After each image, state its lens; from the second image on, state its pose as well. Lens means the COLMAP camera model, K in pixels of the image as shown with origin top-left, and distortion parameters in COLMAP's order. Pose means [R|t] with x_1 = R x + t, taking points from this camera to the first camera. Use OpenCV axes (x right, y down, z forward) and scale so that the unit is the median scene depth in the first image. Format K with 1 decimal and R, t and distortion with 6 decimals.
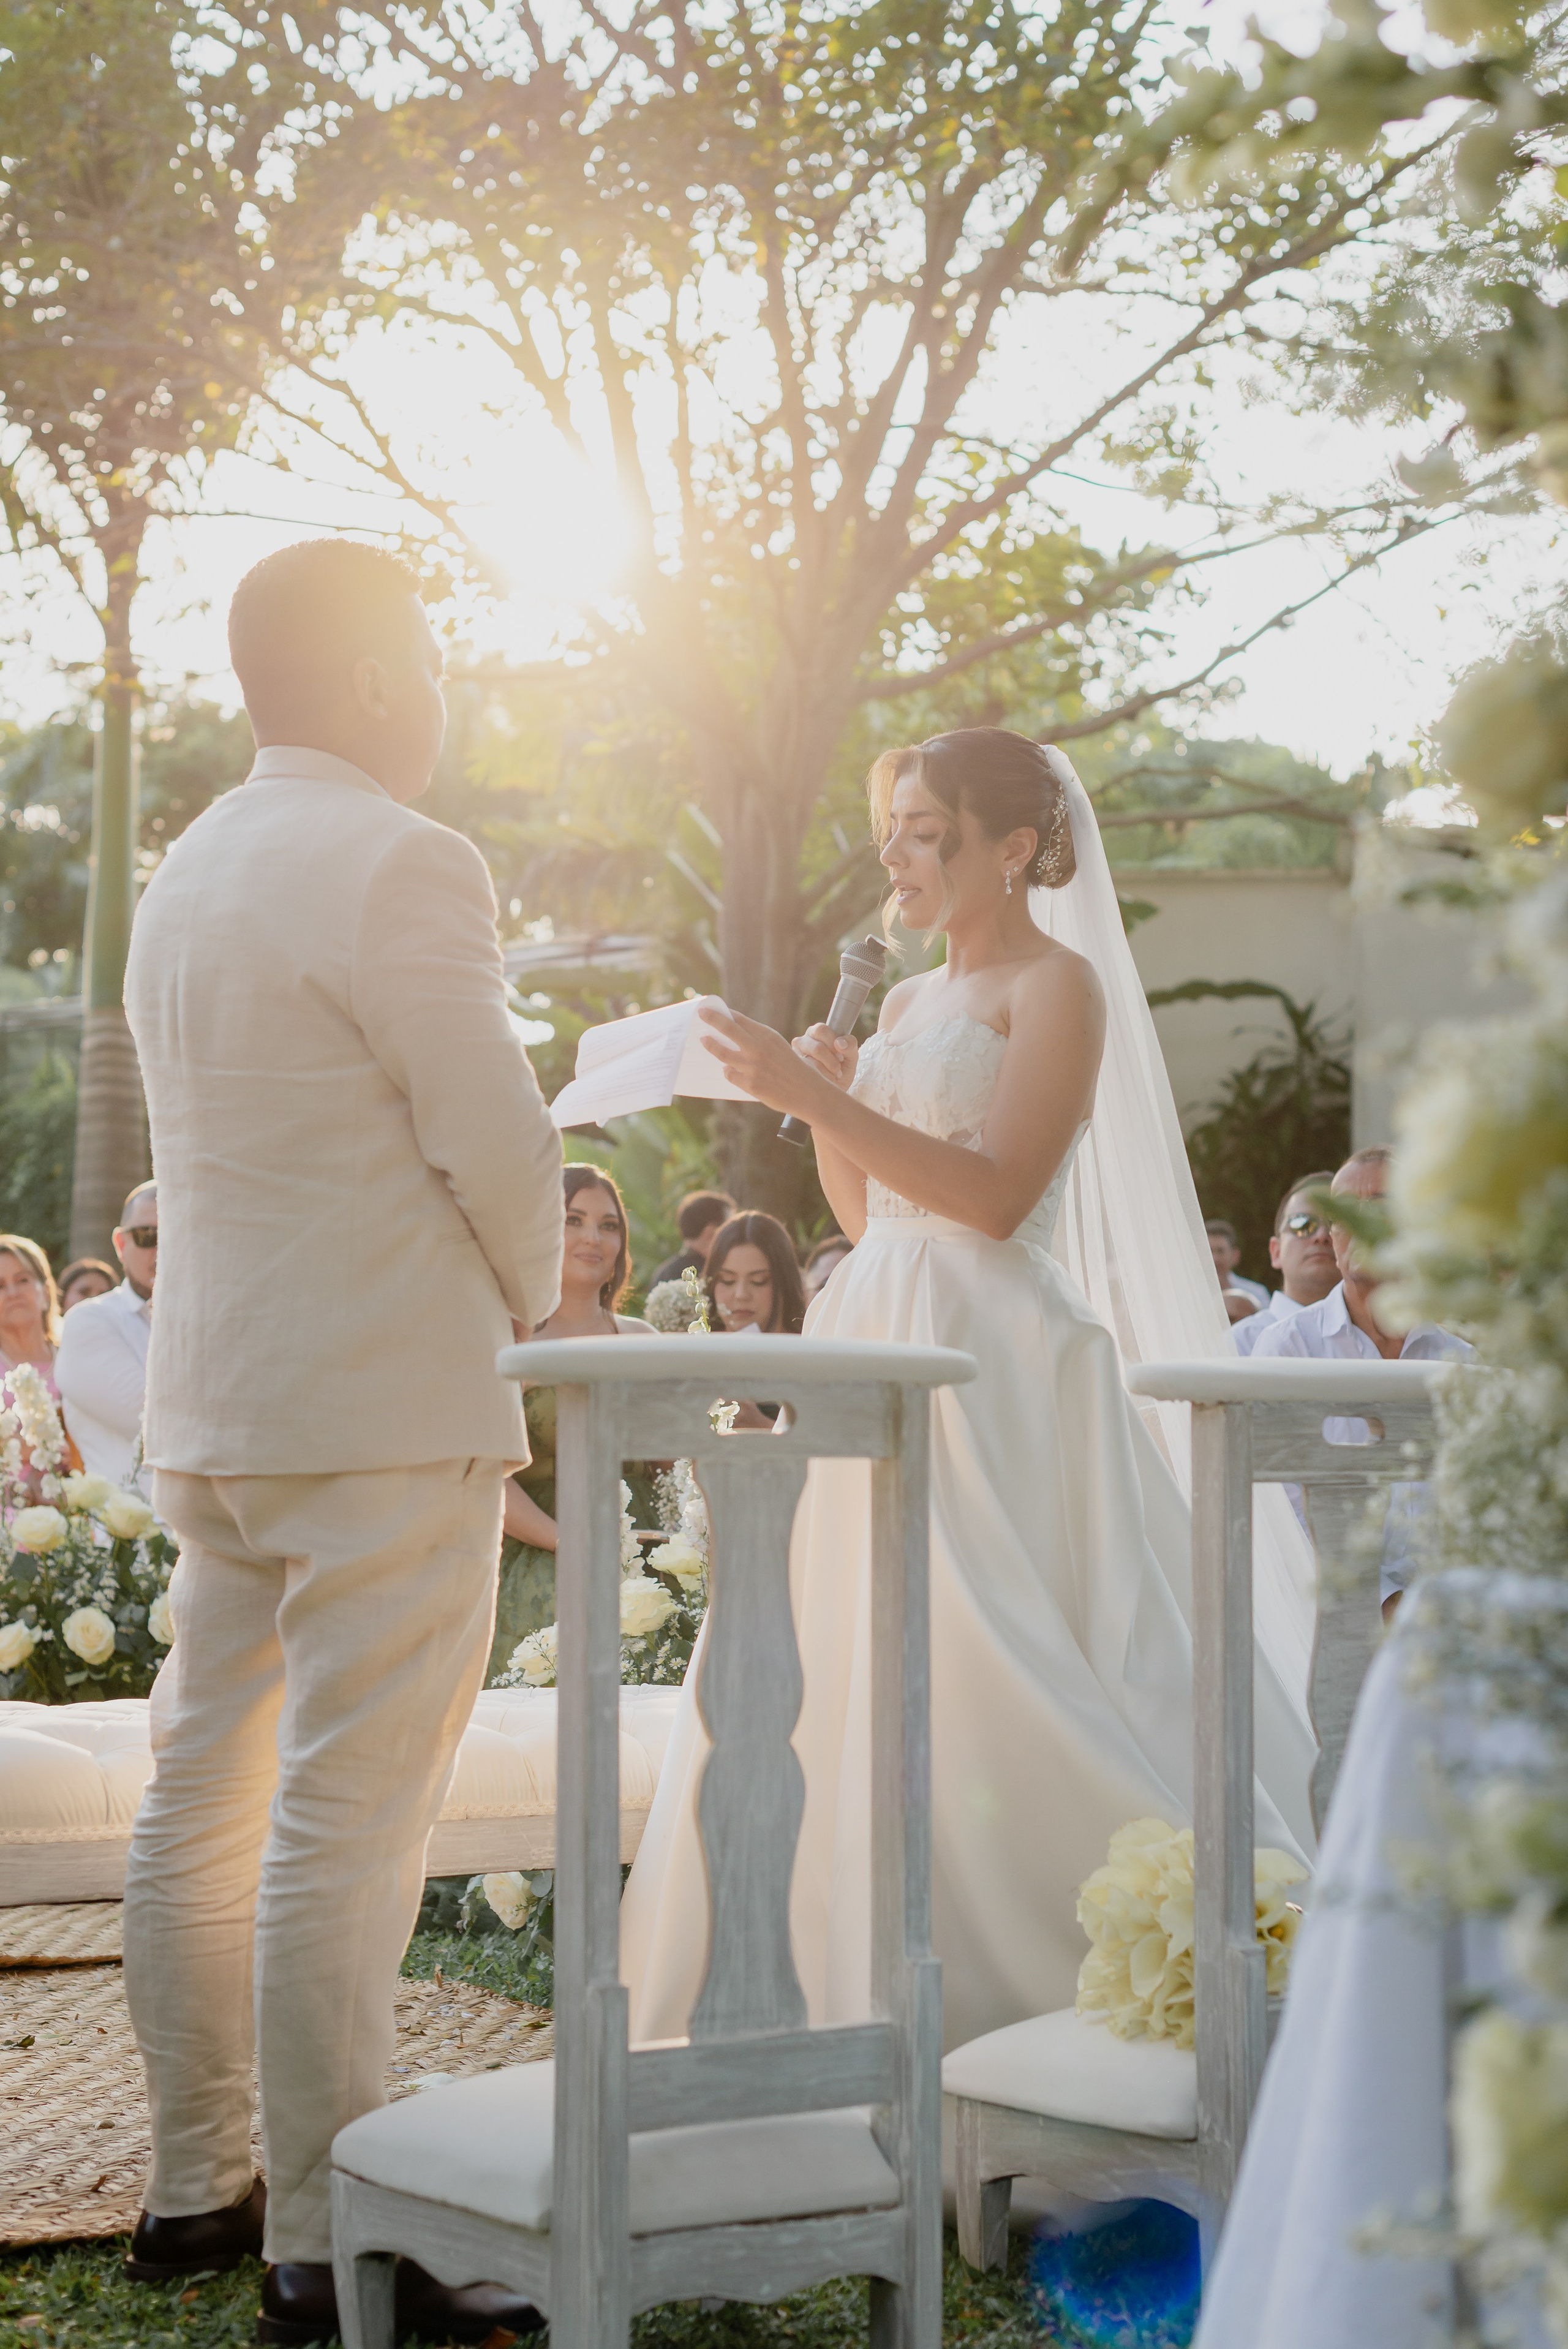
lens RADIAL K [[3492.7, 0, 781.9], [0, 3492.7, 1265.8], [0, 0, 1]] dist [-0.033170, 0.785734]
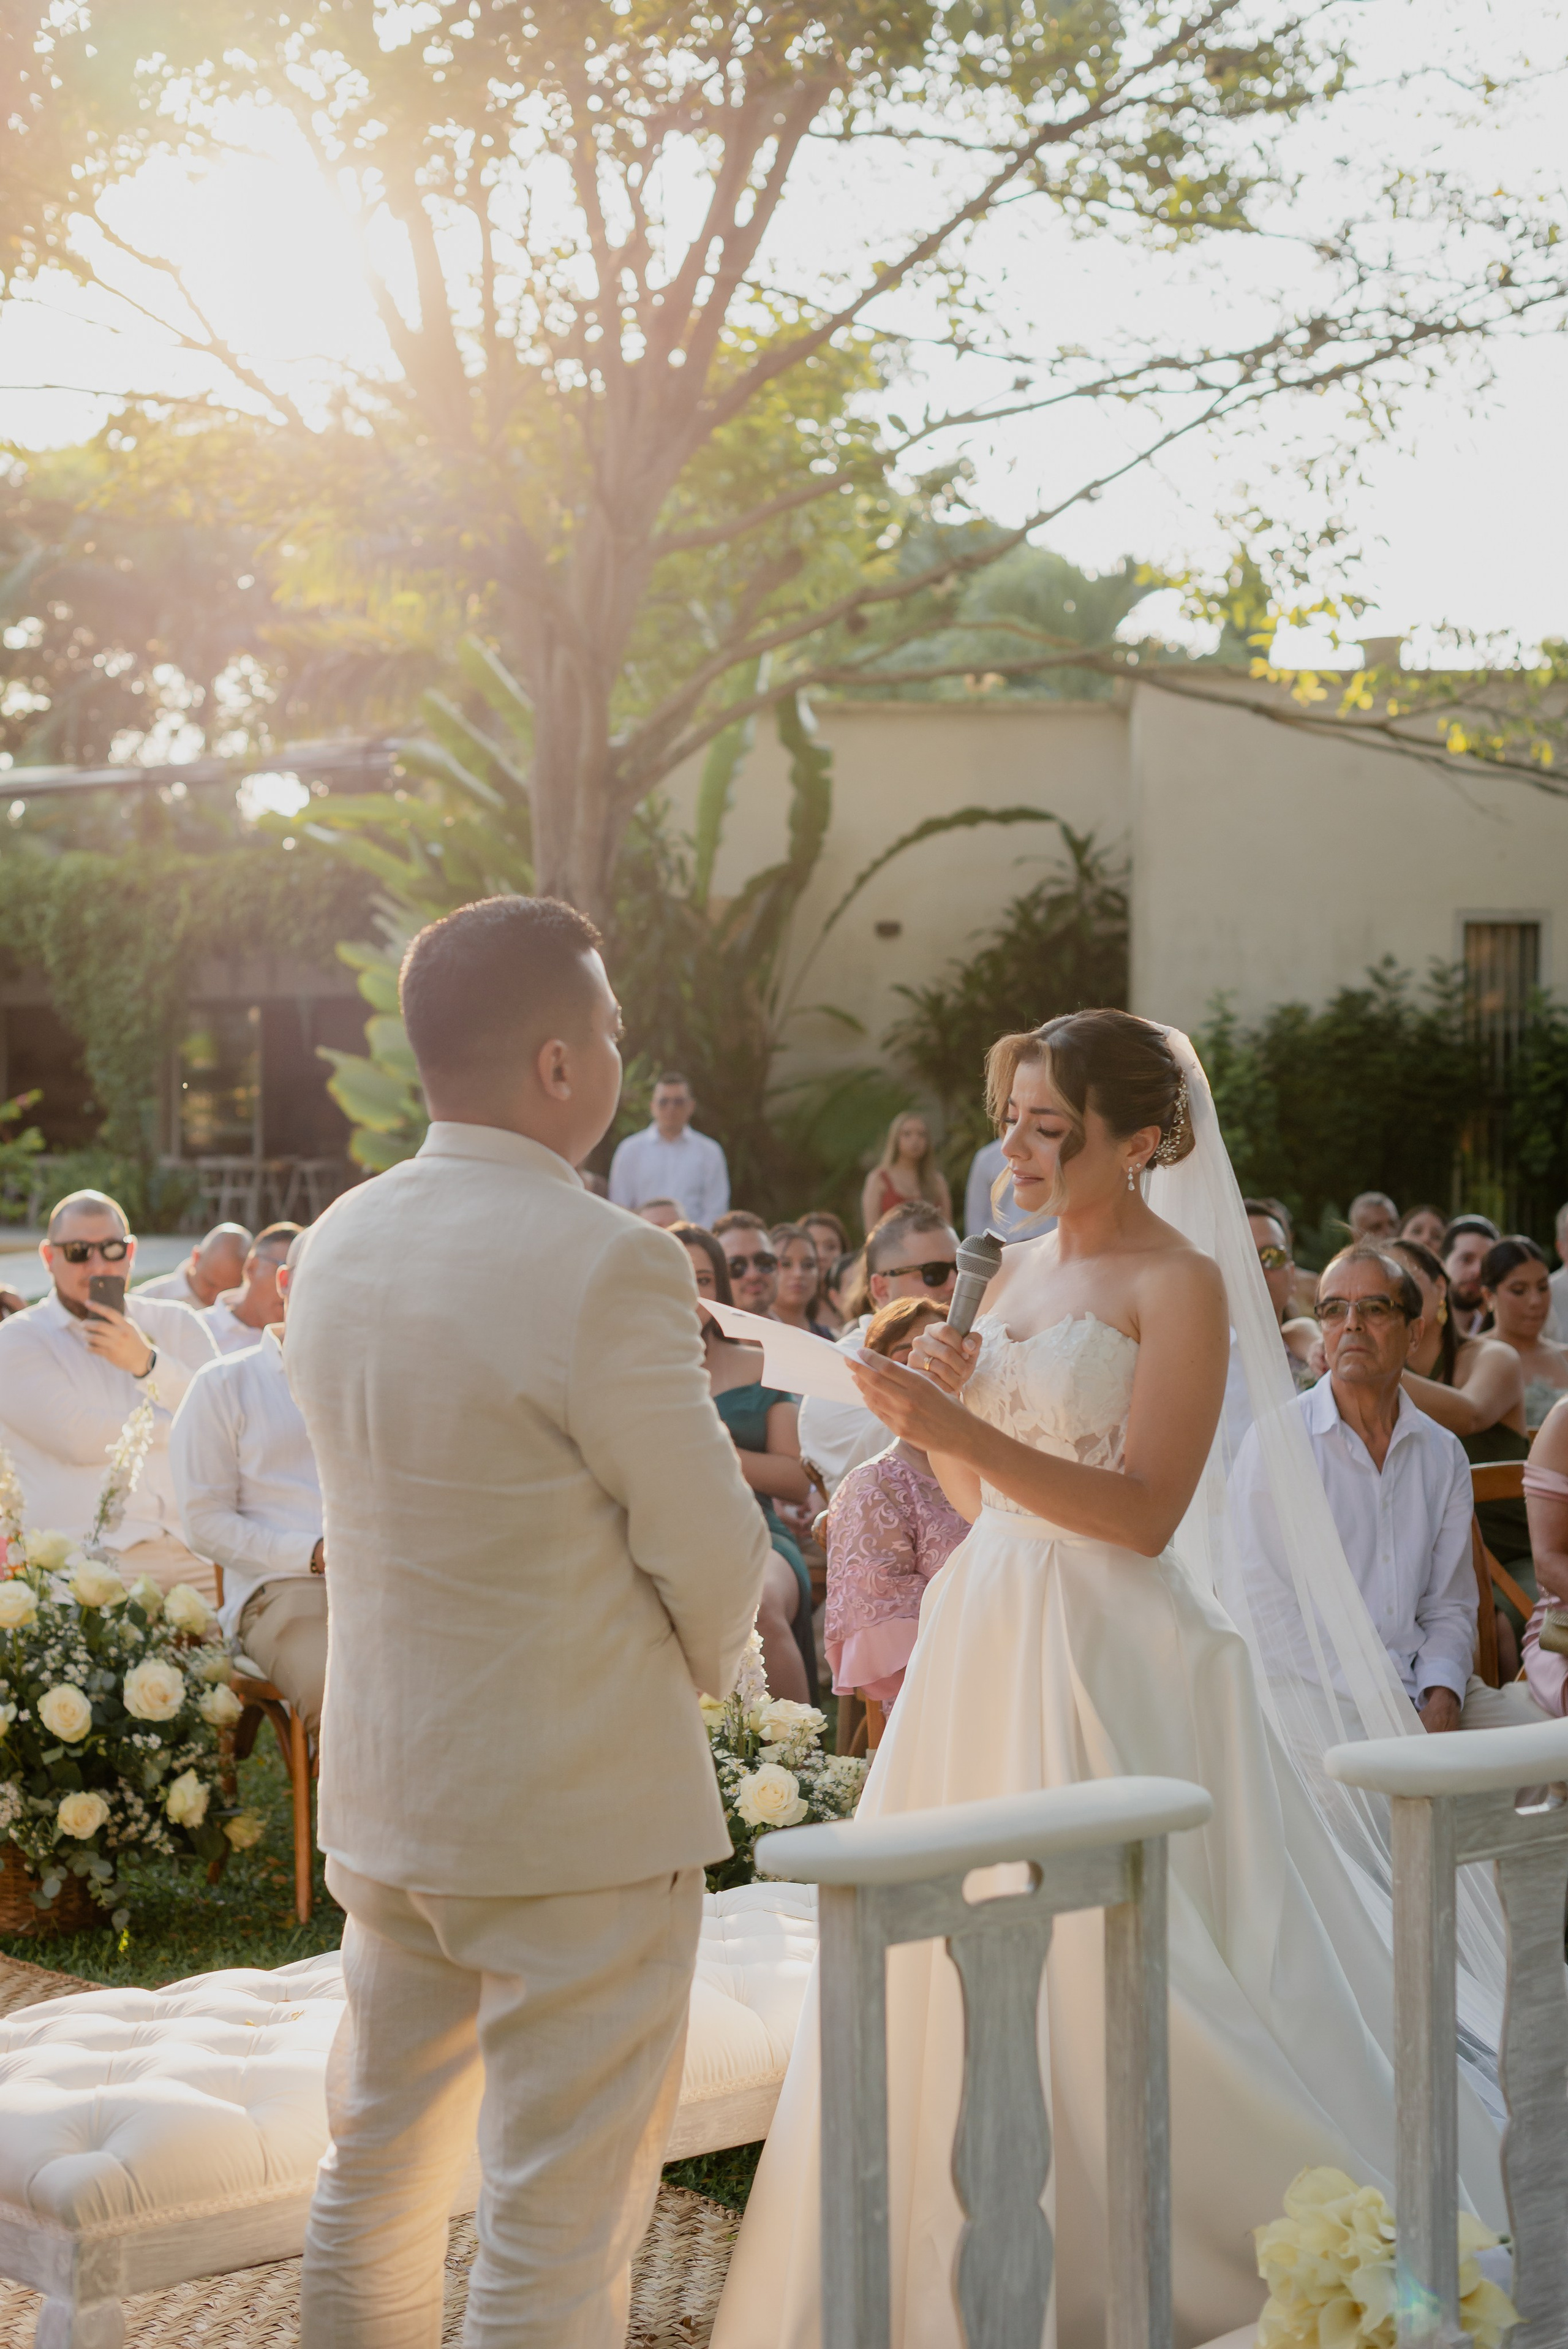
lens RADIAL K [[3361.2, 0, 787.7], [0, 3361.2, 1229.1], [0, 0, 1]] dist [0.260337, -0.845833]
pose [[0.998028, -0.013184, 0.061373, -0.092086], [0.010557, 0.999022, 0.042937, -0.134366], [-0.061879, -0.042204, 0.997191, 0.035540]]
